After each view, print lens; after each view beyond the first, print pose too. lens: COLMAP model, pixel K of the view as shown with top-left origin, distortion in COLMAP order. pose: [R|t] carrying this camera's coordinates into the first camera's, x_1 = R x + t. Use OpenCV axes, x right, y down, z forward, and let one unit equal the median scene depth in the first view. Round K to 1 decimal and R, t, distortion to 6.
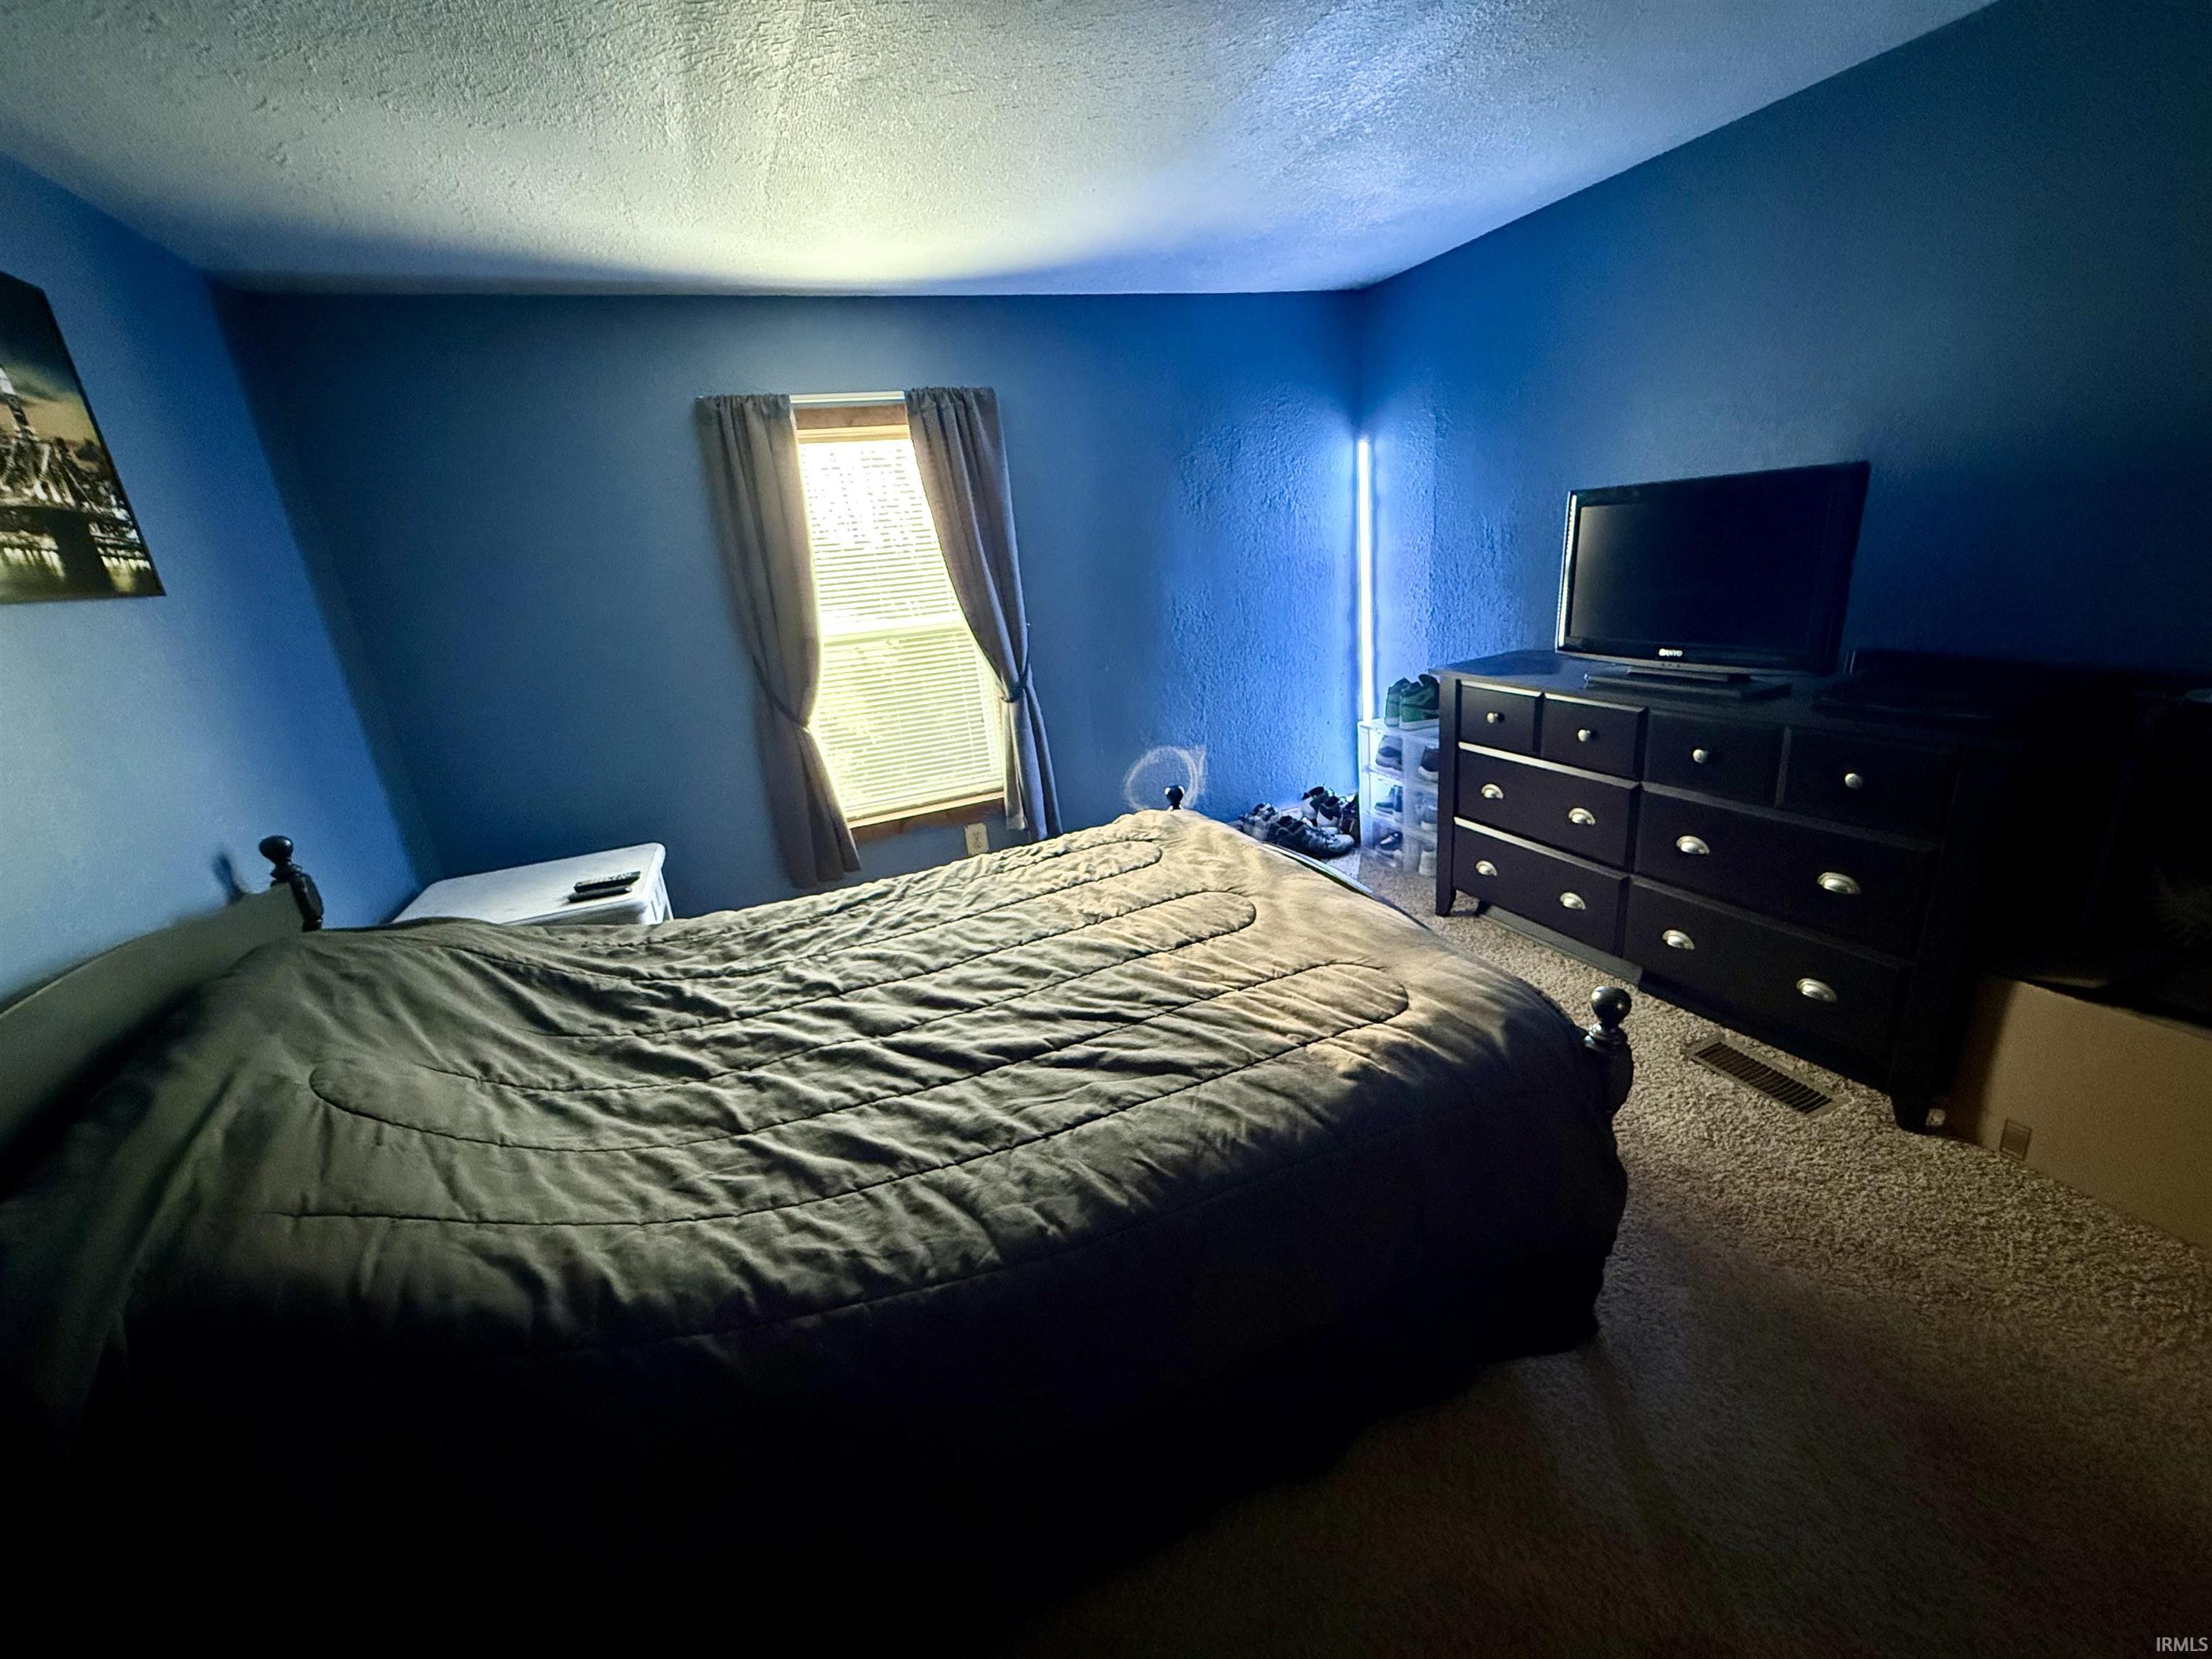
lens RADIAL K [[879.4, 0, 1102.4], [0, 879.4, 826.9], [0, 0, 1]] dist [-0.001188, -0.000417]
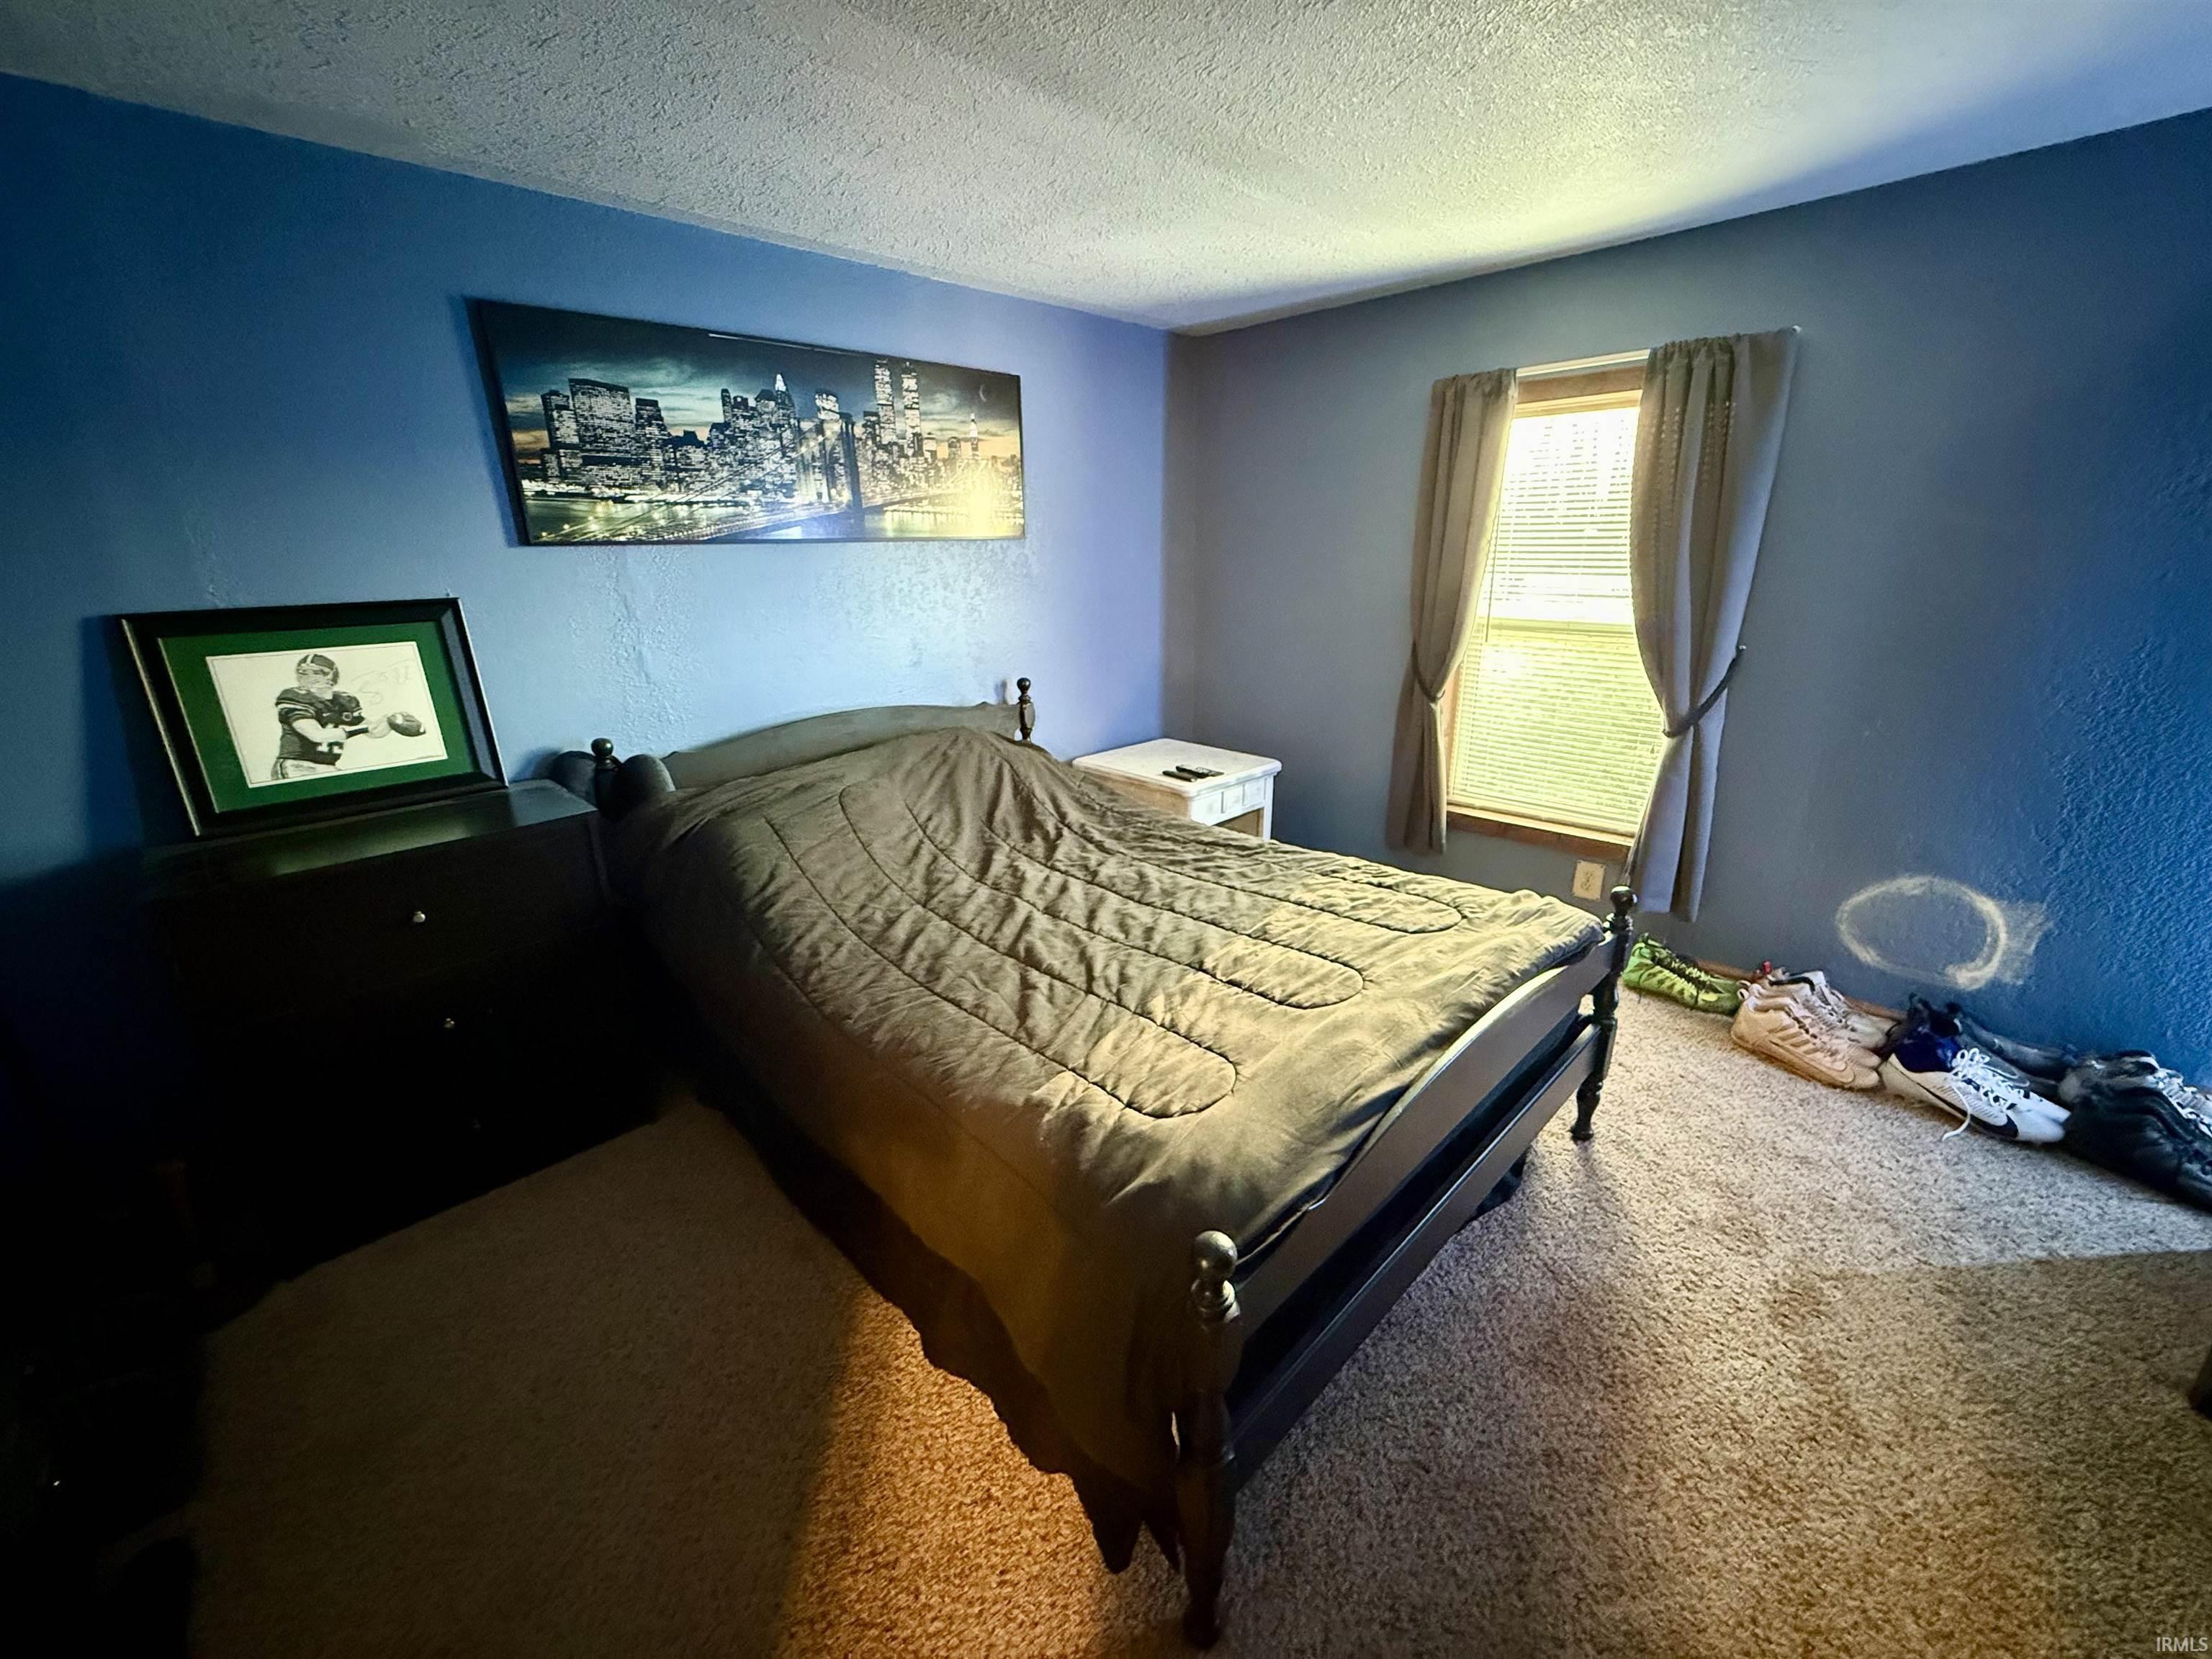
lens RADIAL K [[879.4, 0, 1102.4], [0, 879.4, 826.9], [0, 0, 1]] dist [-0.001188, -0.000417]
pose [[0.383334, 0.362569, -0.849470, 0.687436], [-0.299392, 0.918846, 0.257075, -0.200689], [0.873739, 0.155779, 0.460774, 0.335245]]
